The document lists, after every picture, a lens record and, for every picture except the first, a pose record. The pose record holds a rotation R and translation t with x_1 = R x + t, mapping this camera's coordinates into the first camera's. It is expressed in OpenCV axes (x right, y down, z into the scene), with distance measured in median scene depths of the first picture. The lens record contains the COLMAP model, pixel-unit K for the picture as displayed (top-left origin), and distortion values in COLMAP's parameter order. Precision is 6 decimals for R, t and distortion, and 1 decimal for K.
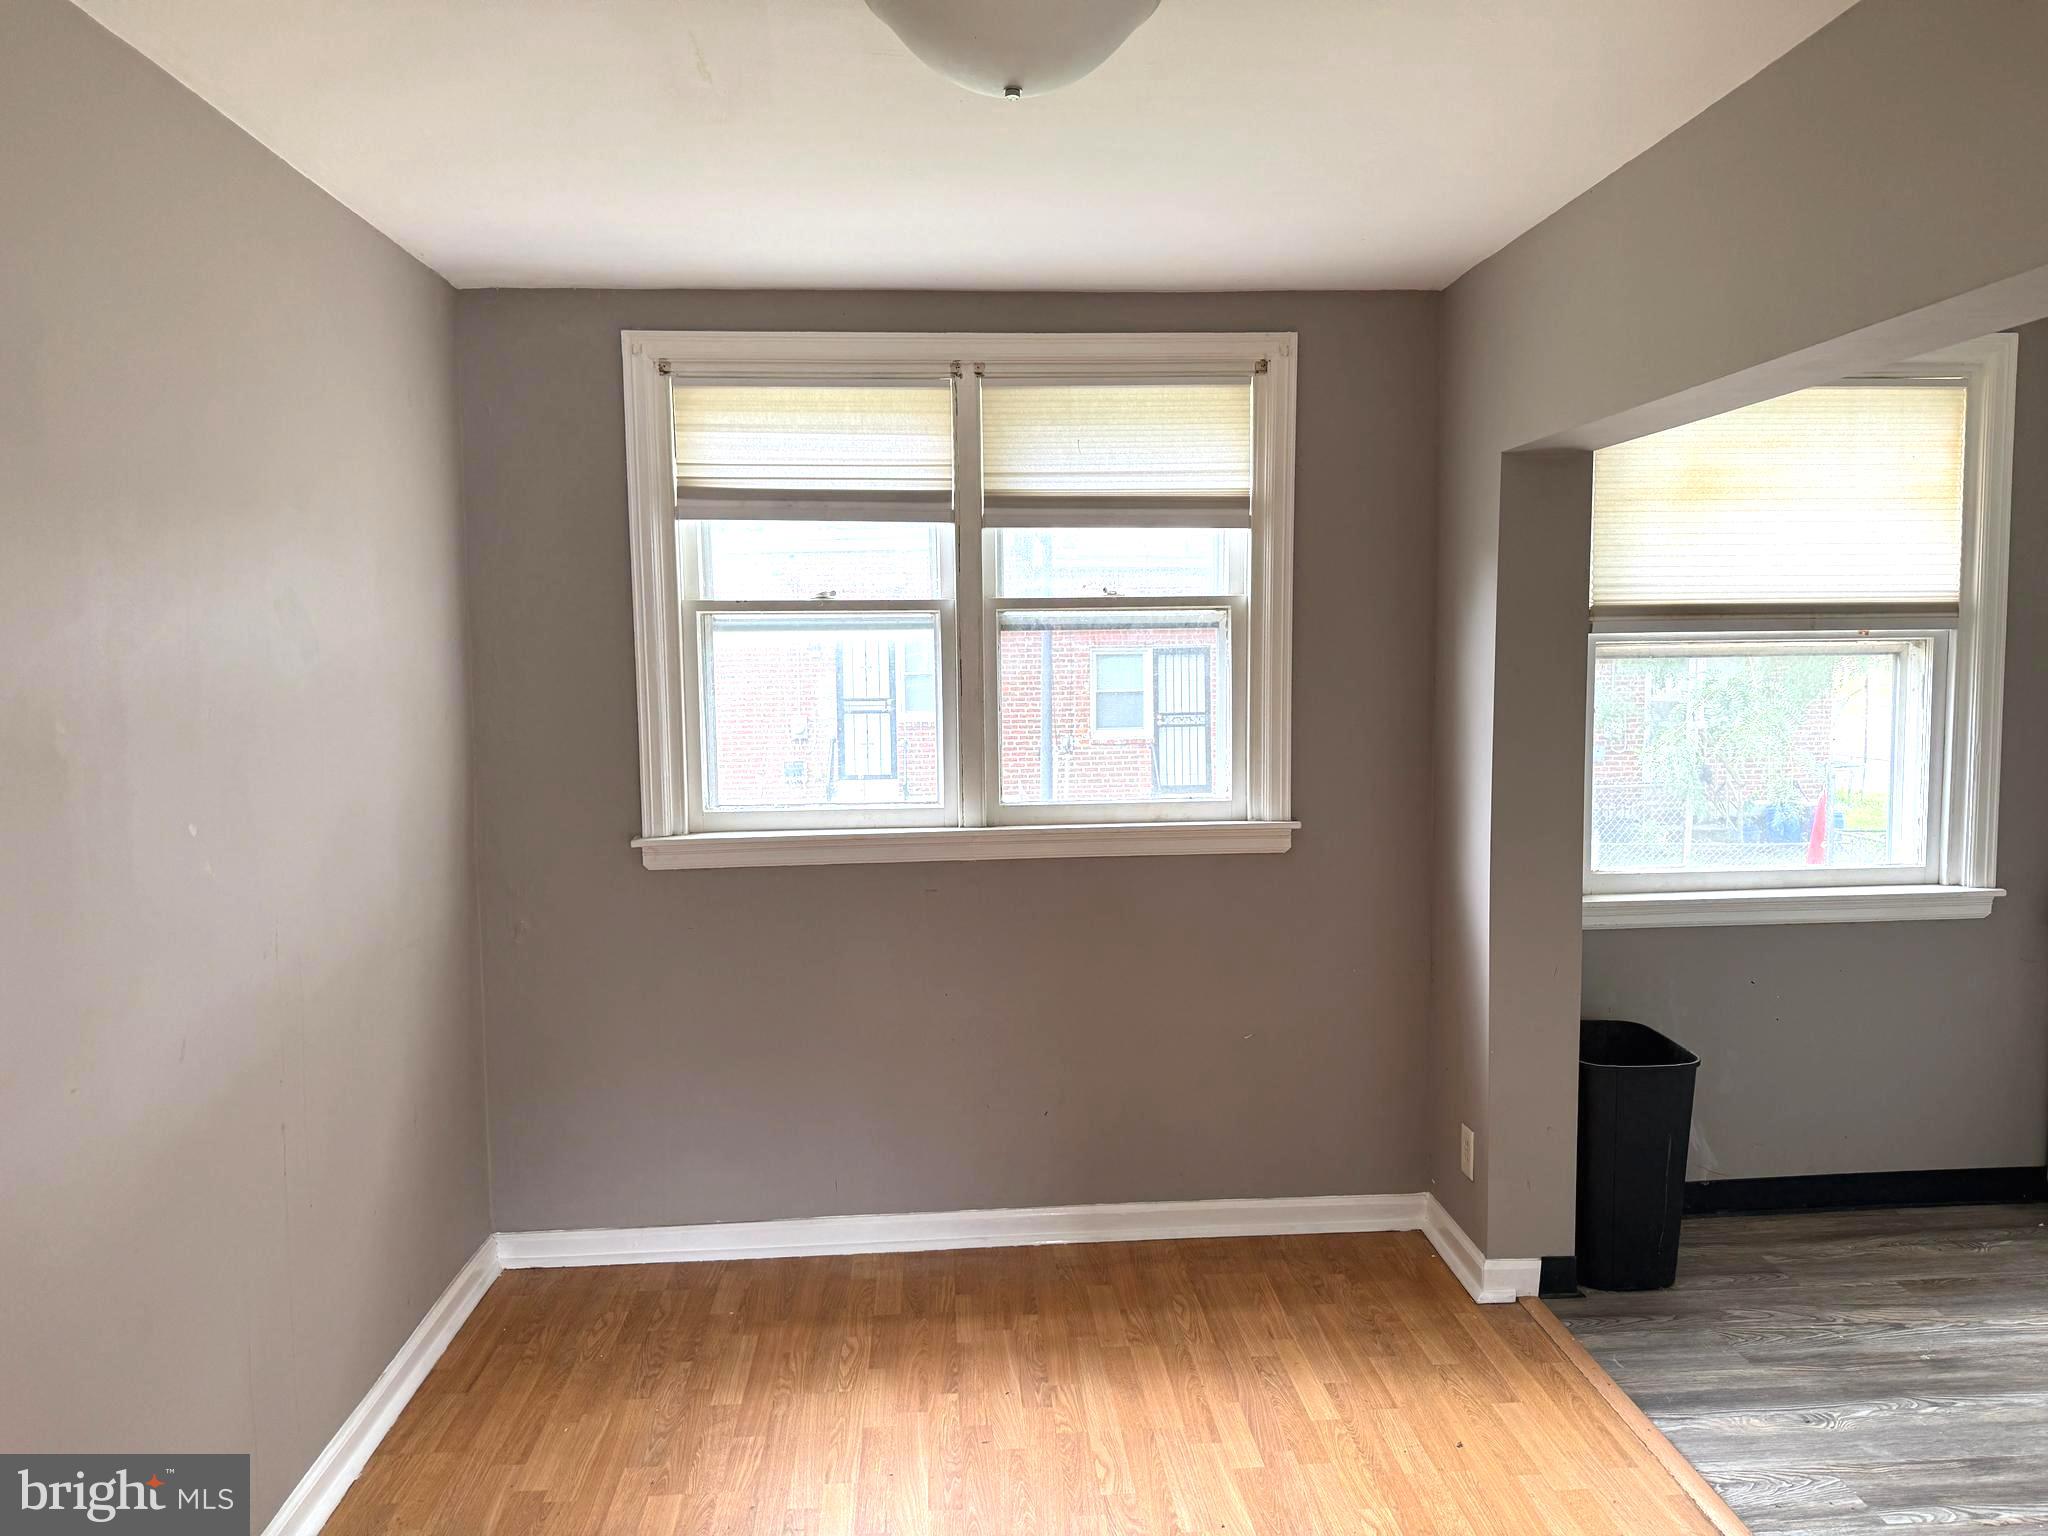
lens RADIAL K [[1442.3, 0, 1040.3], [0, 1442.3, 758.2], [0, 0, 1]] dist [0.057013, -0.071691]
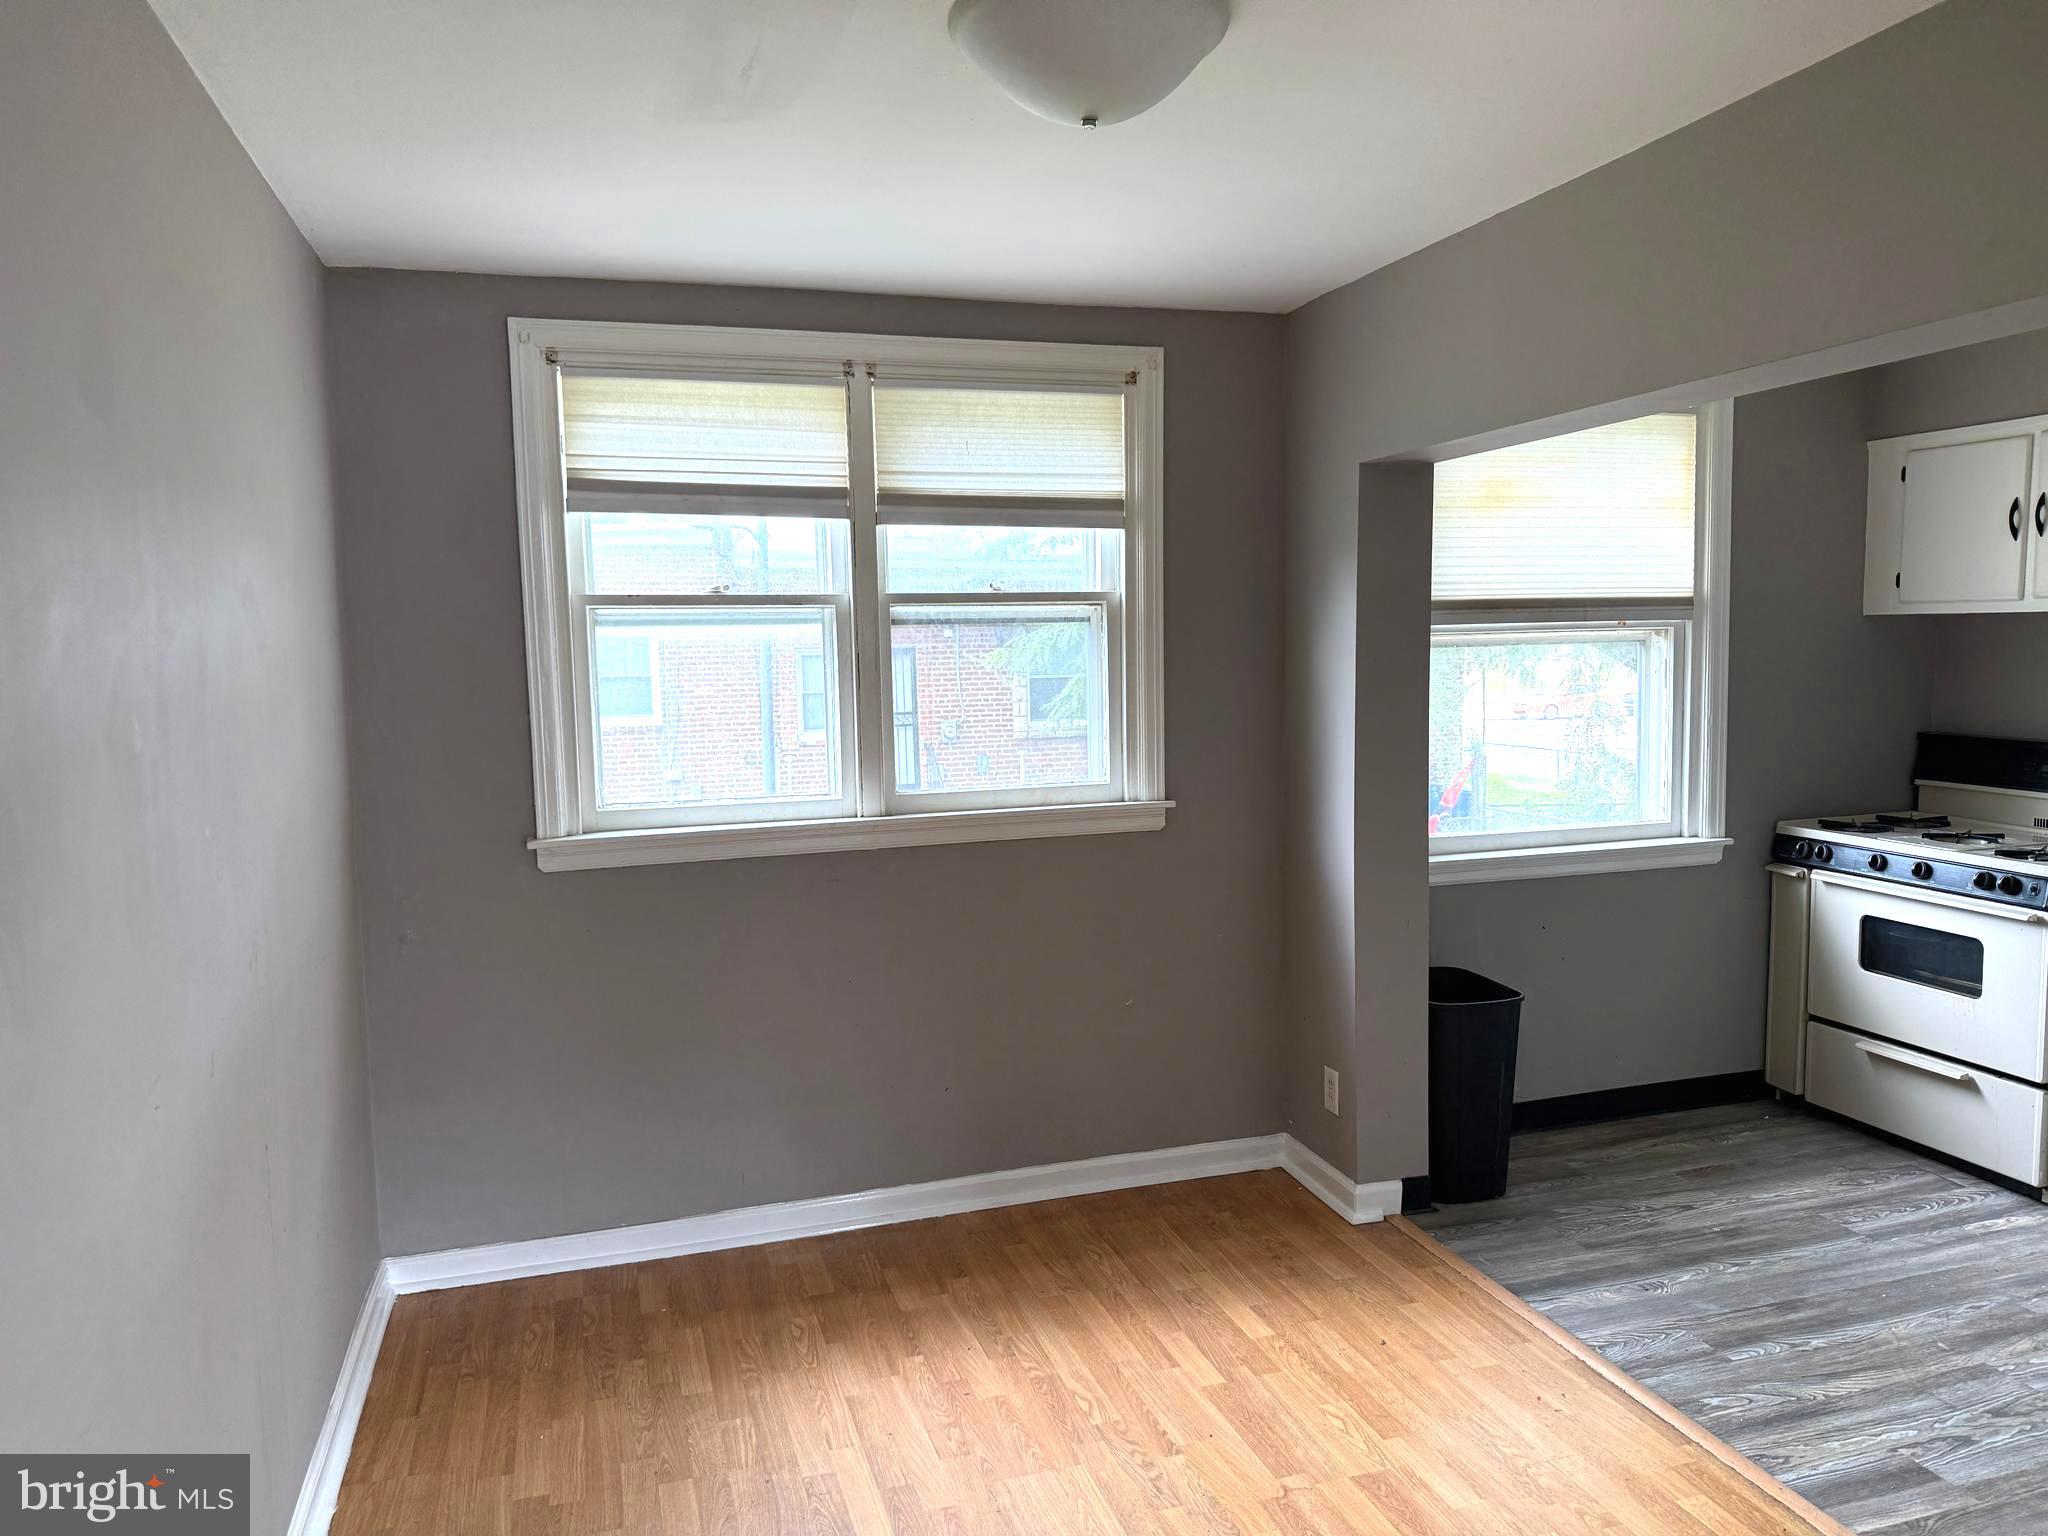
lens RADIAL K [[1442.3, 0, 1040.7], [0, 1442.3, 767.3], [0, 0, 1]] dist [0.057013, -0.071691]
pose [[0.972837, -0.027331, 0.229871, -0.170082], [0.025932, 0.999622, 0.009105, 0.006730], [-0.230033, -0.002897, 0.973178, -0.027742]]
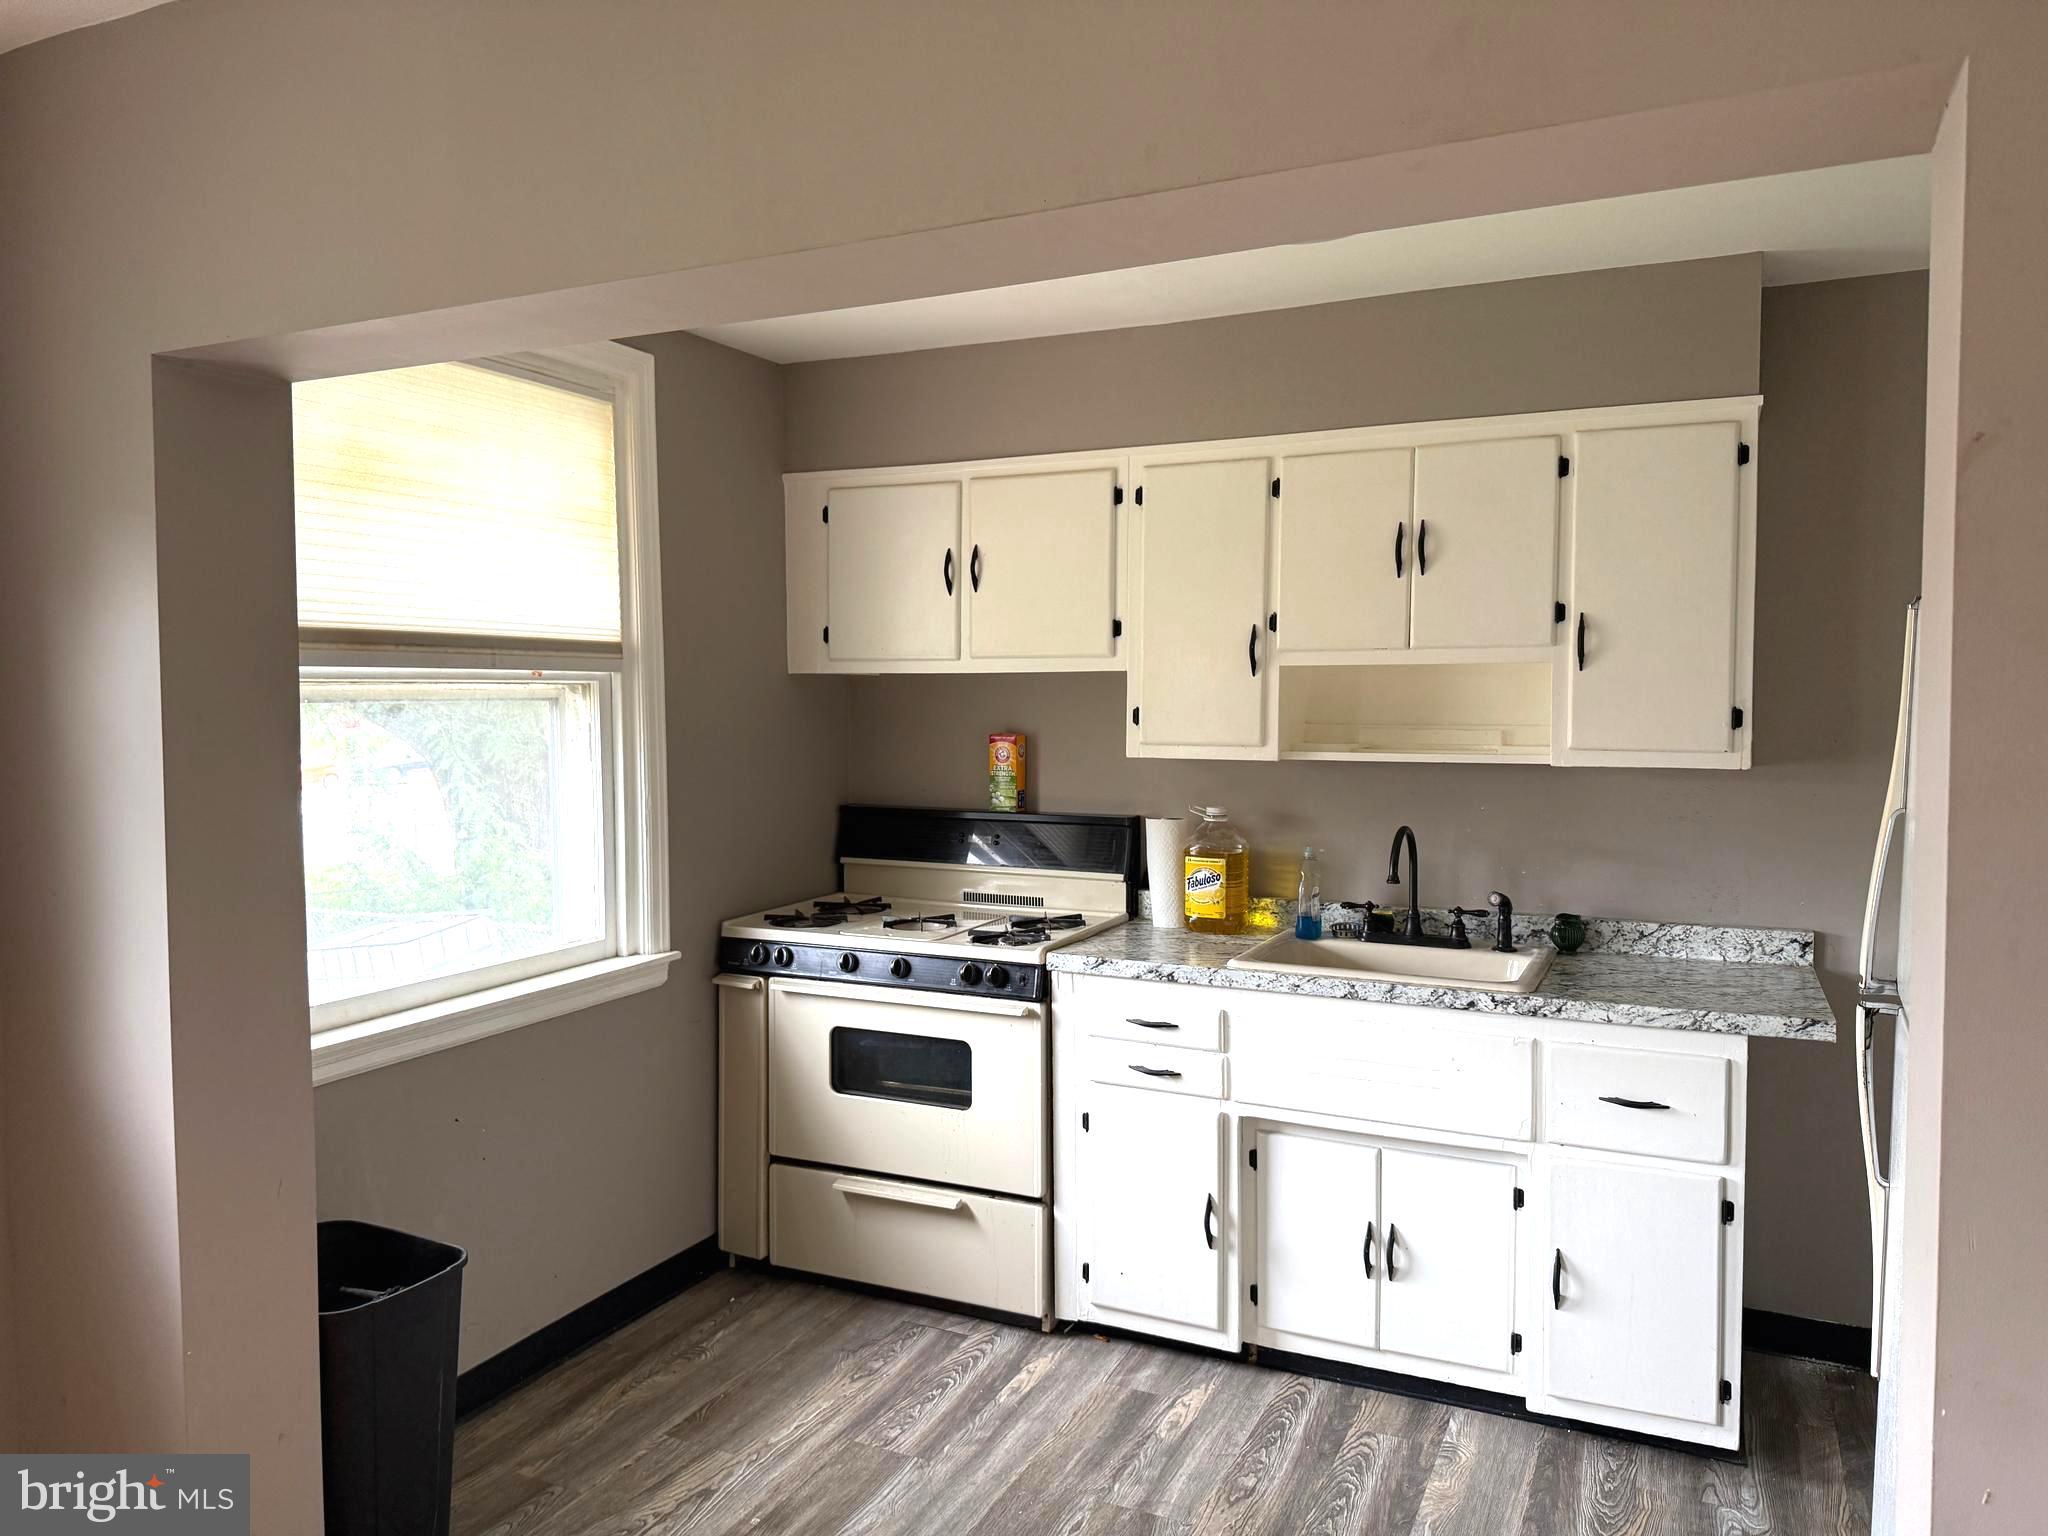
lens RADIAL K [[1442.3, 0, 1024.1], [0, 1442.3, 768.4], [0, 0, 1]] dist [0.057013, -0.071691]
pose [[0.497052, -0.036764, 0.866942, -0.029342], [0.068791, 0.997627, 0.002866, -0.015264], [-0.864990, 0.058214, 0.498401, 0.364443]]
